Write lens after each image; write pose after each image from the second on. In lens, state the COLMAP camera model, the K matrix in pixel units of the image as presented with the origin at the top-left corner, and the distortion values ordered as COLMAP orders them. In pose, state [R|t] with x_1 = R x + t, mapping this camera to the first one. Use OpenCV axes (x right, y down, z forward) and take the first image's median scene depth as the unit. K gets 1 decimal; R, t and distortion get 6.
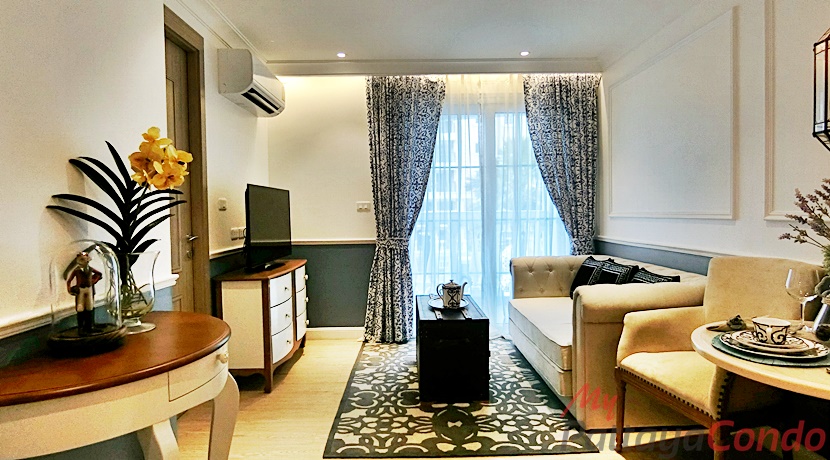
lens RADIAL K [[468.8, 0, 411.4], [0, 468.8, 229.7], [0, 0, 1]] dist [-0.003163, -0.000007]
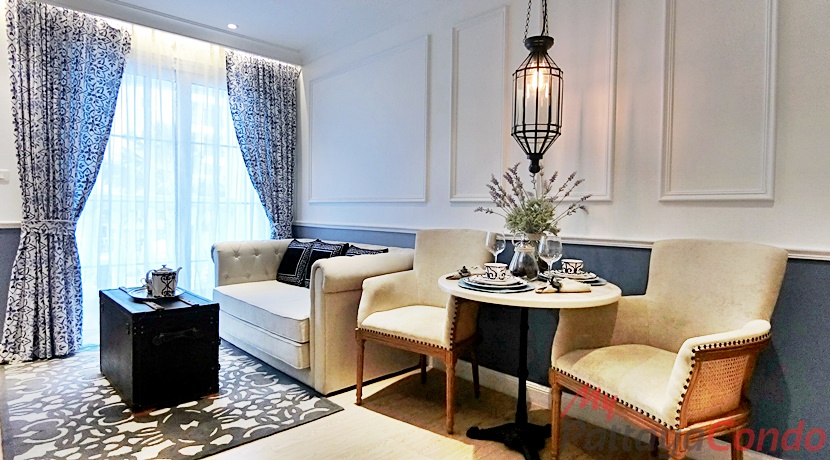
lens RADIAL K [[468.8, 0, 411.4], [0, 468.8, 229.7], [0, 0, 1]] dist [-0.003163, -0.000007]
pose [[0.739234, 0.001797, 0.673447, -0.127730], [-0.002169, 0.999998, -0.000288, 0.034763], [-0.673445, -0.001248, 0.739236, 0.054992]]
